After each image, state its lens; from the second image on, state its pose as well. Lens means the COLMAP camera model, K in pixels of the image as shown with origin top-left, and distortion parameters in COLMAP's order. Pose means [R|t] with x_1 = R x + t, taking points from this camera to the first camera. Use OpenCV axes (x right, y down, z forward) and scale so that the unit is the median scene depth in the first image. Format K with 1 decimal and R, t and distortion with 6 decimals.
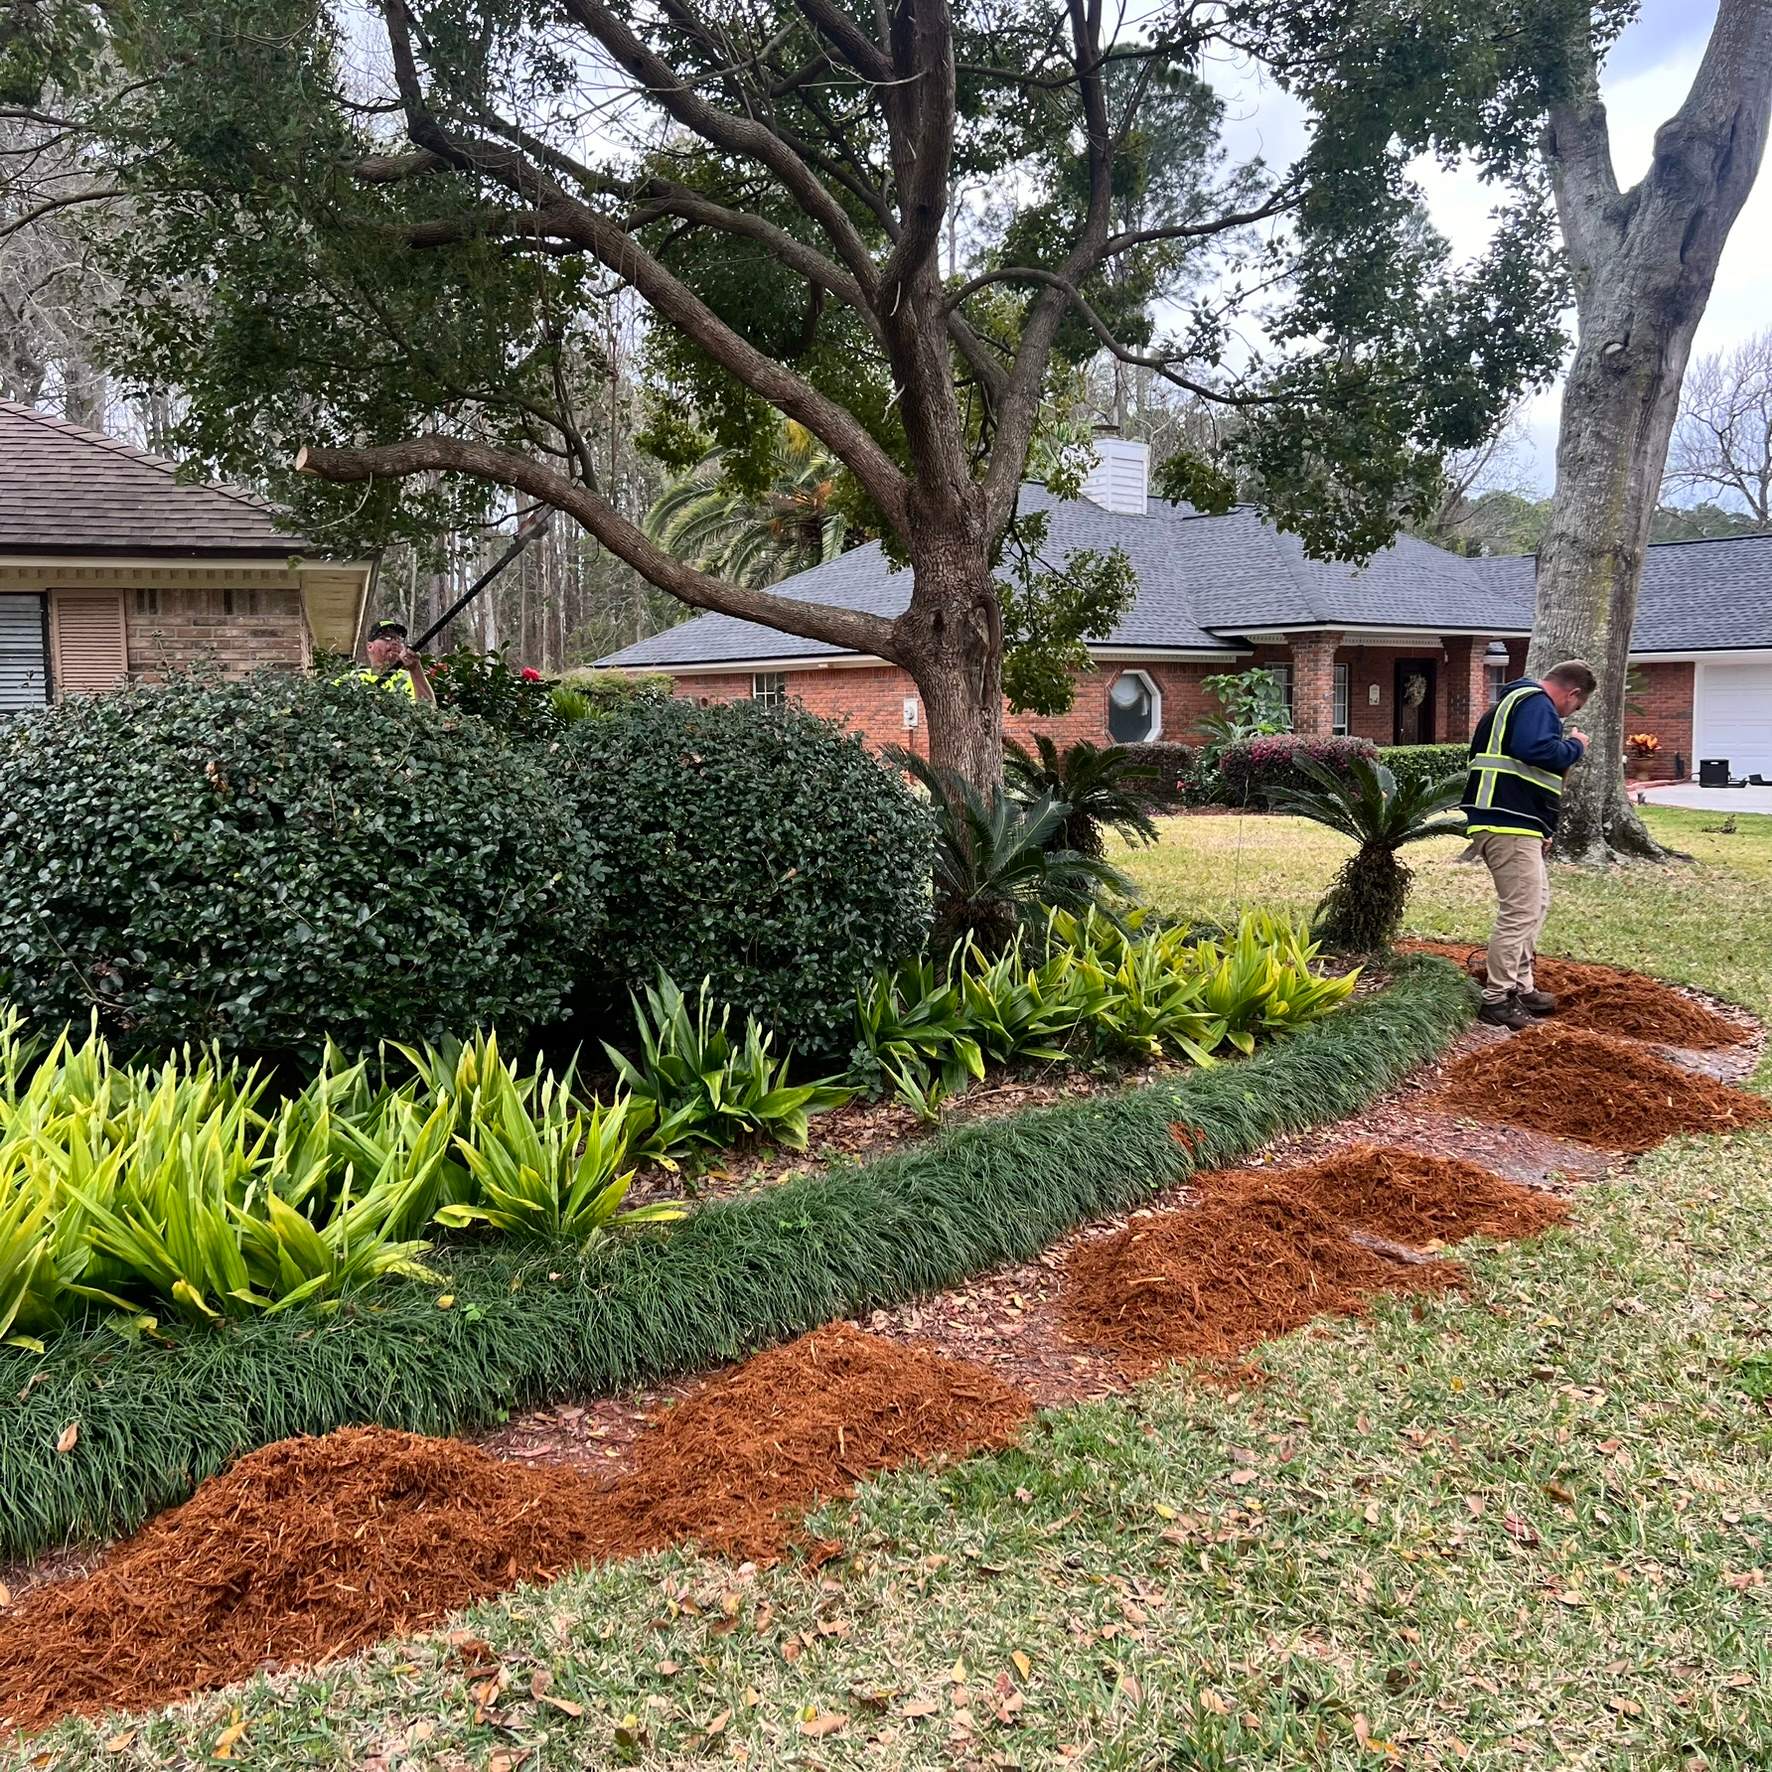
lens RADIAL K [[1748.7, 0, 915.3], [0, 1748.7, 886.2], [0, 0, 1]] dist [0.020499, 0.000000]
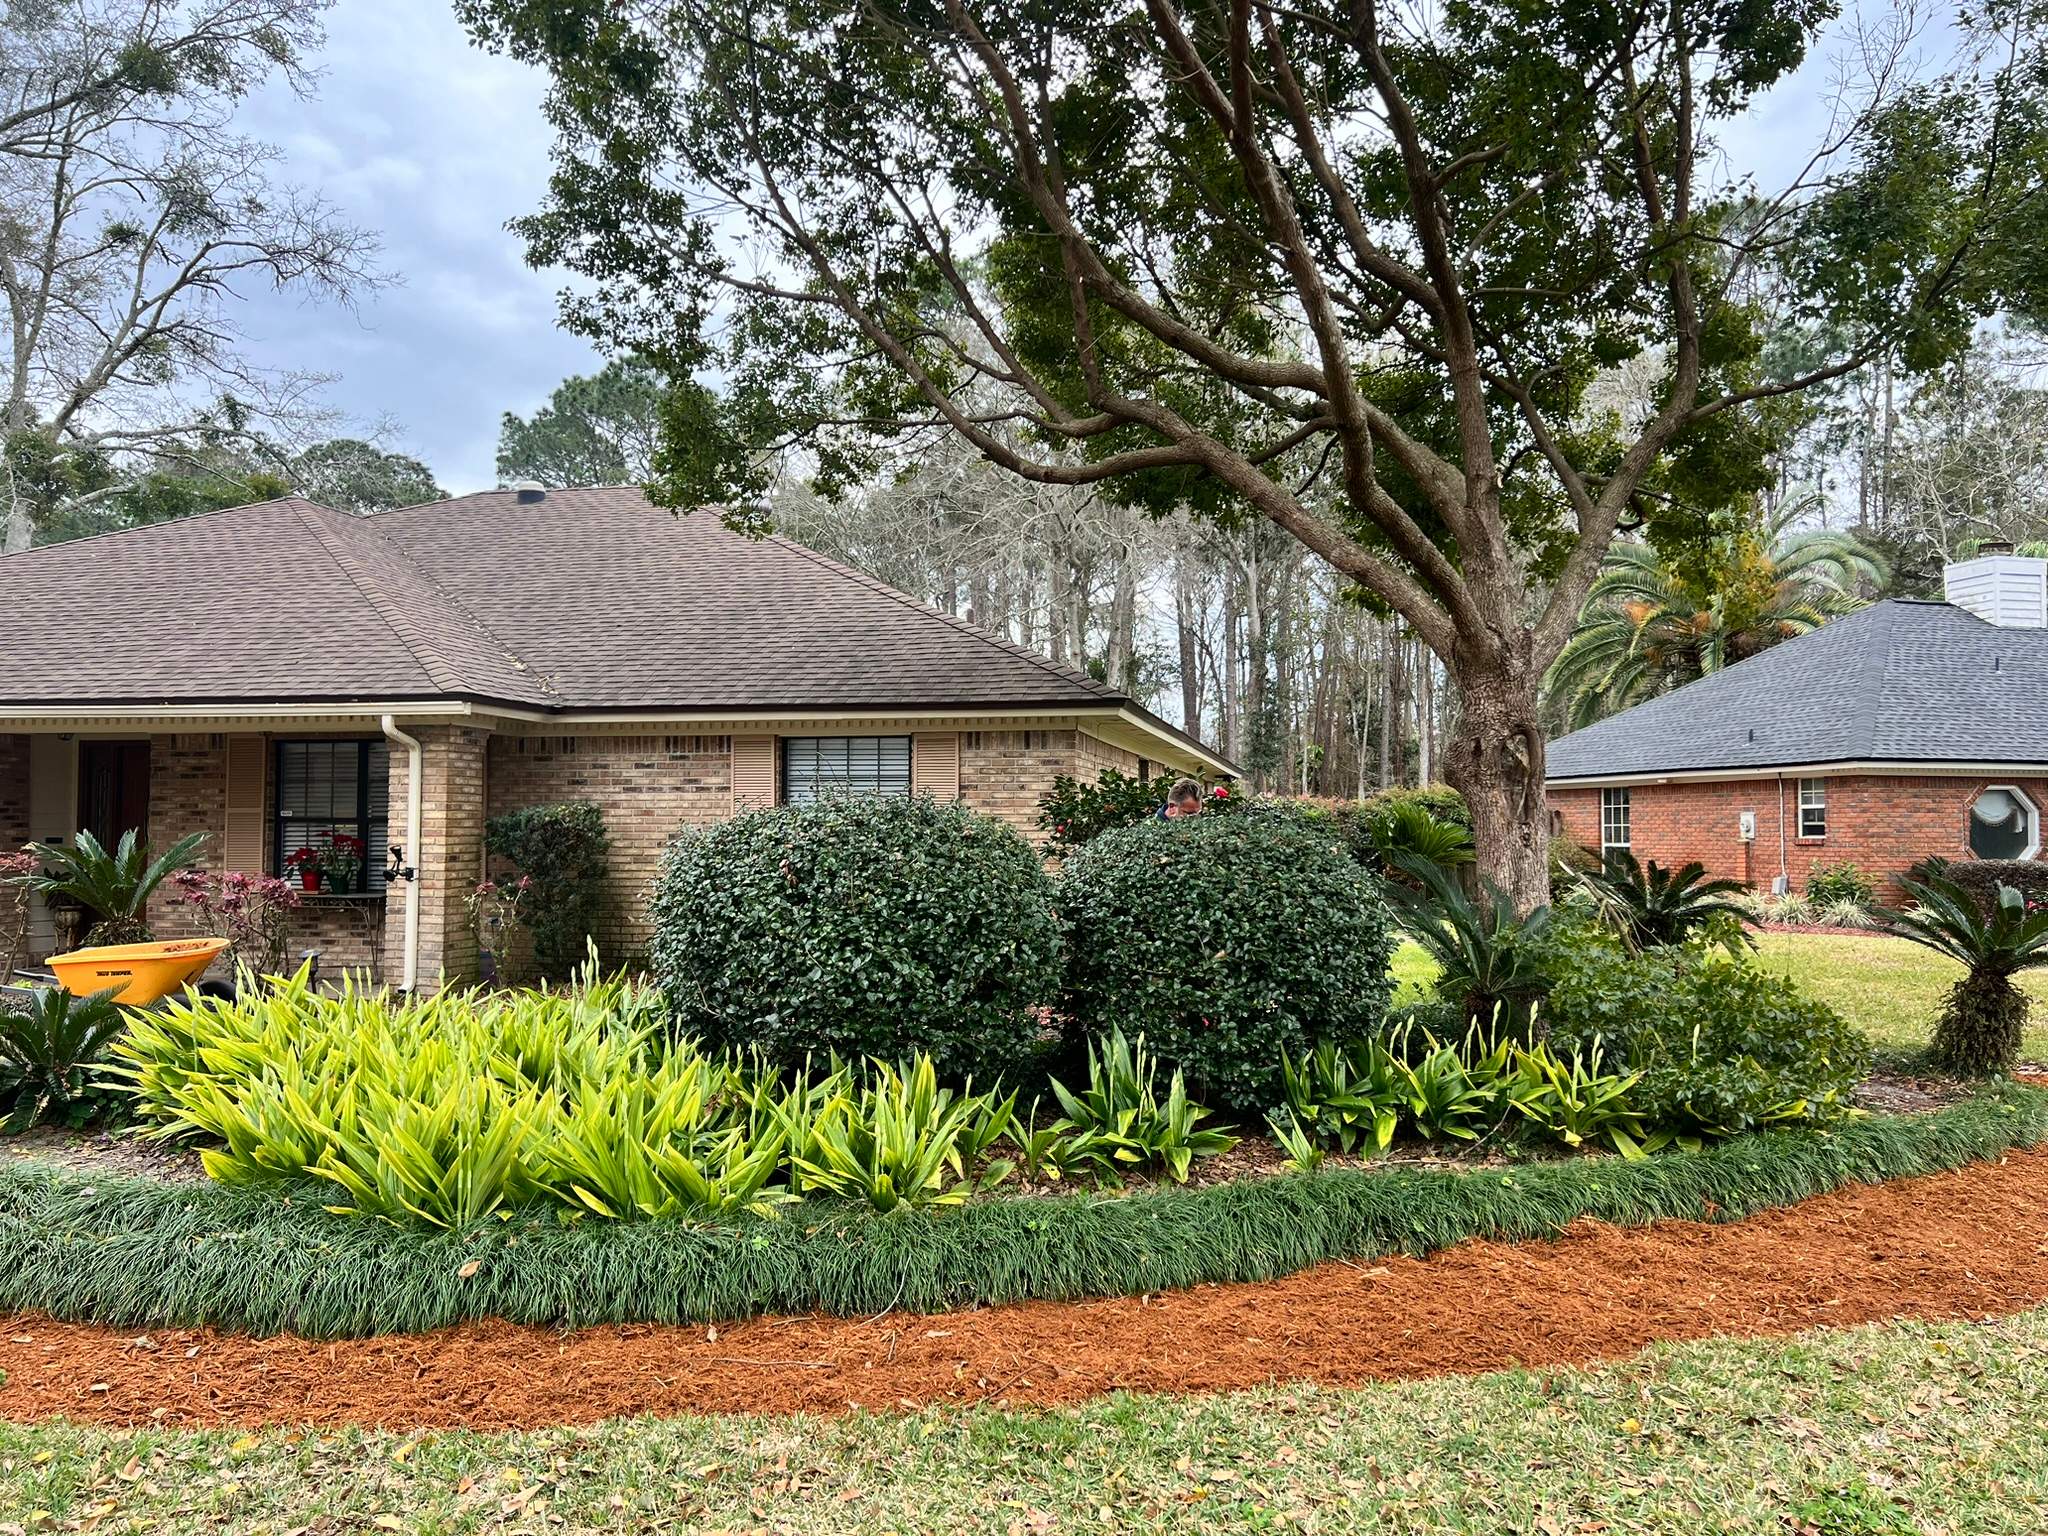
lens RADIAL K [[1507.7, 0, 1023.3], [0, 1507.7, 776.0], [0, 0, 1]] dist [0.052245, -0.070116]
pose [[0.865479, -0.003971, -0.500930, 0.347851], [-0.060235, 0.991889, -0.111933, -0.004883], [0.497311, 0.127049, 0.858219, 0.000517]]
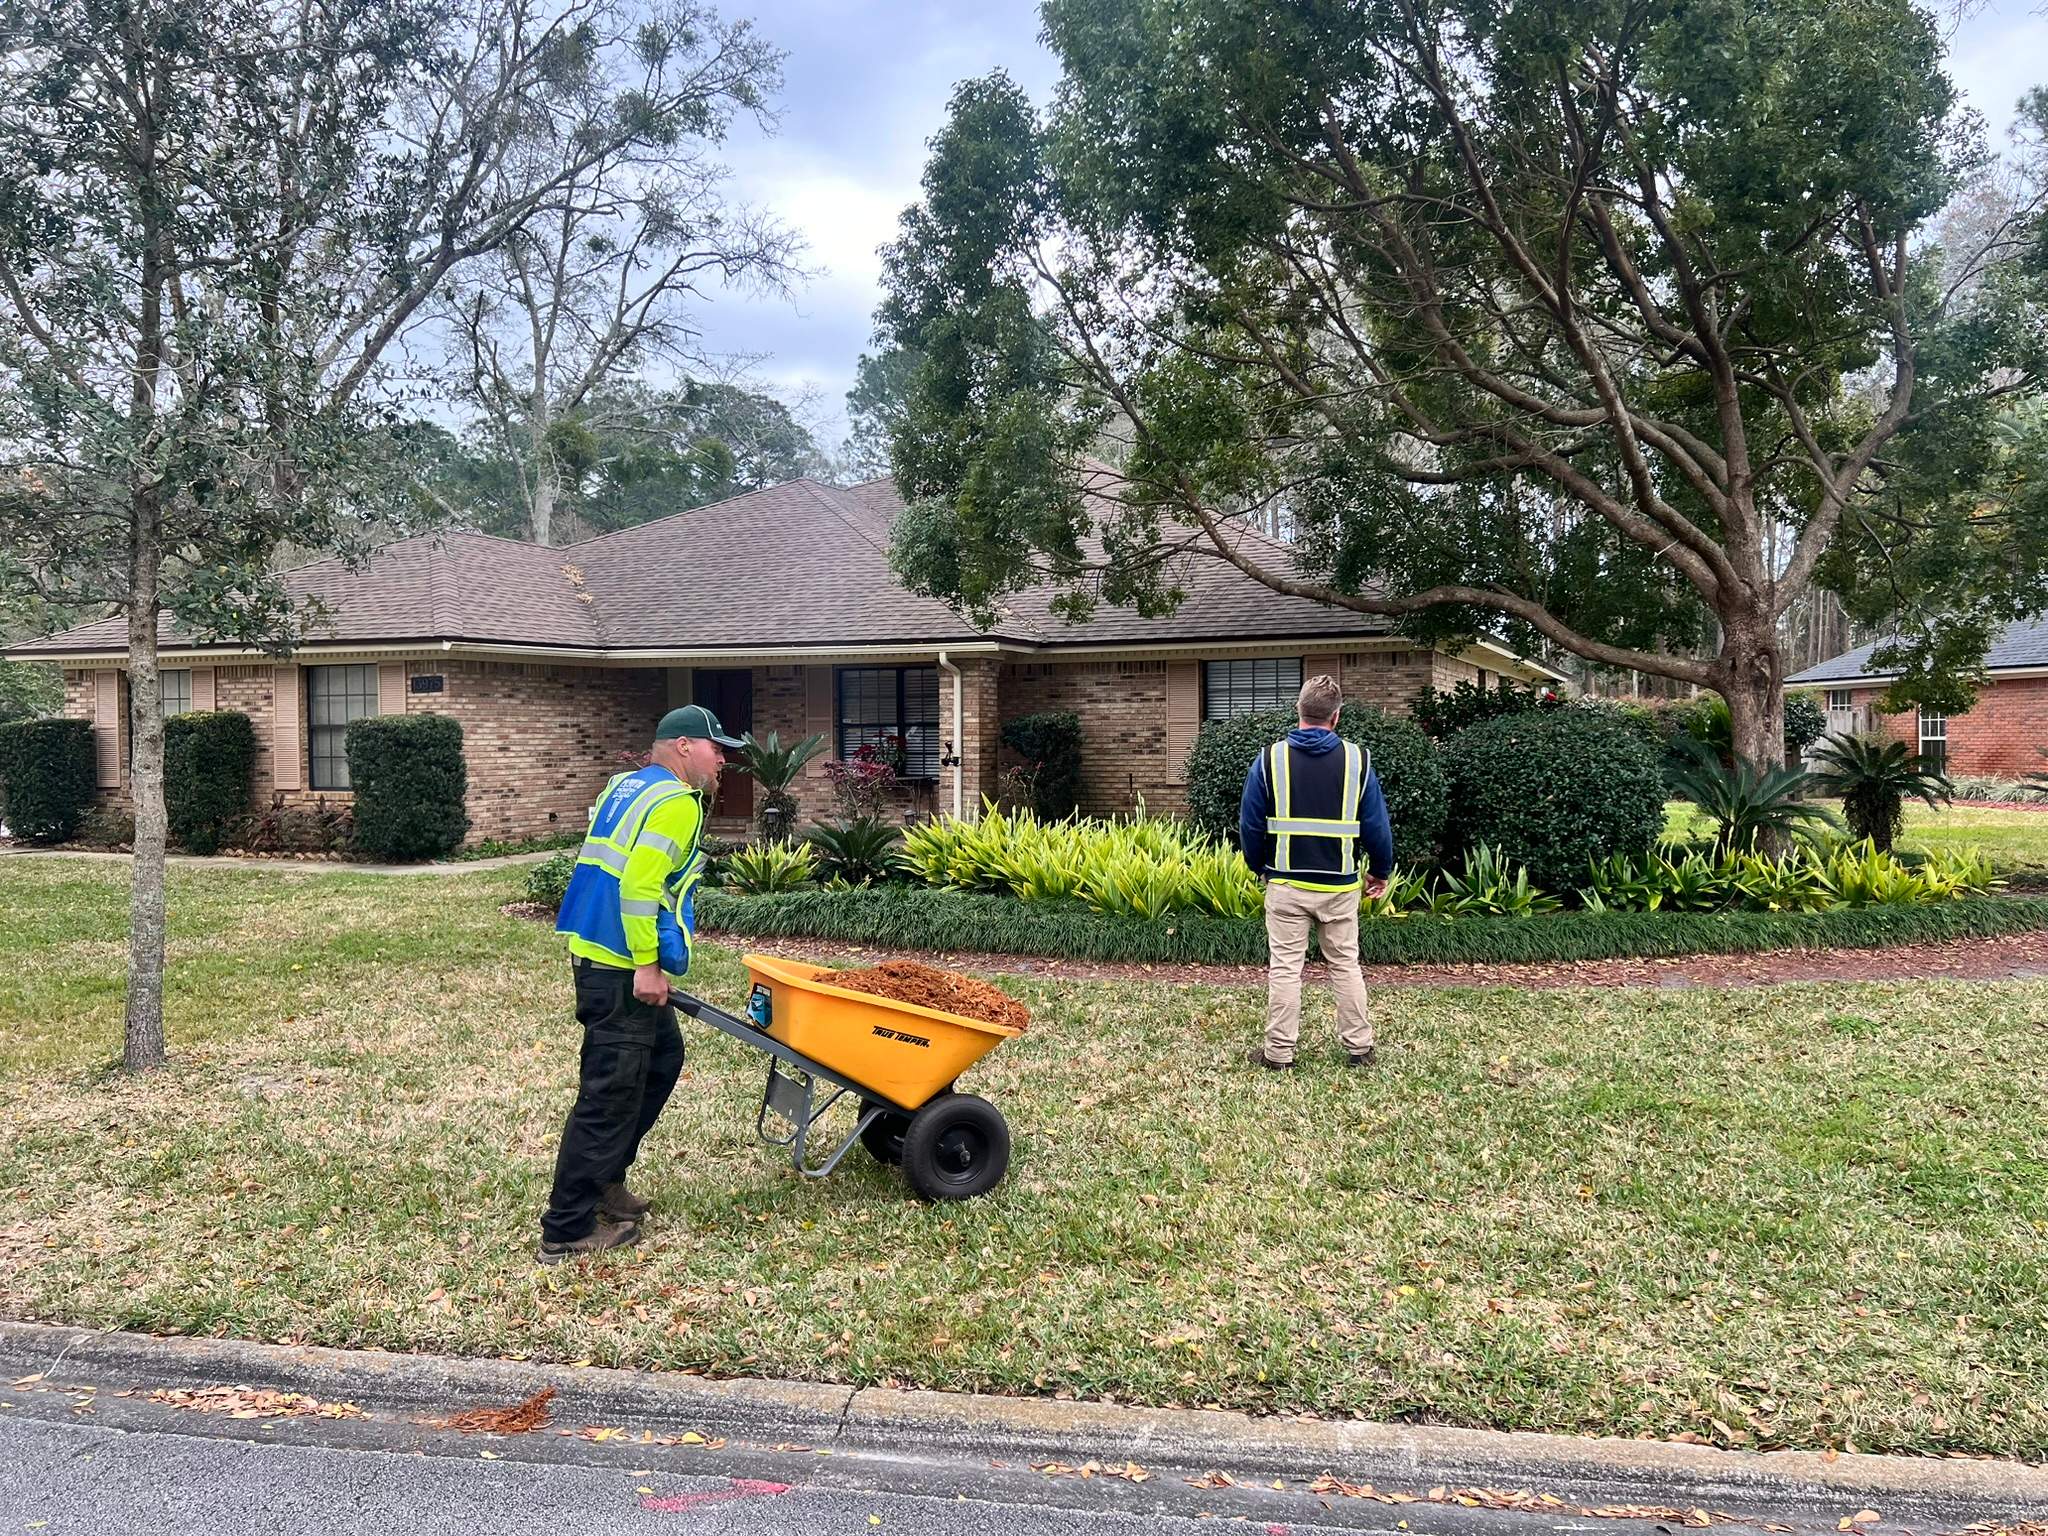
lens RADIAL K [[1507.7, 0, 1049.8], [0, 1507.7, 764.4], [0, 0, 1]] dist [0.052245, -0.070116]
pose [[0.758918, 0.019458, -0.650895, 0.641199], [-0.064172, 0.996923, -0.045021, 0.071970], [0.648016, 0.075937, 0.757831, -0.719841]]
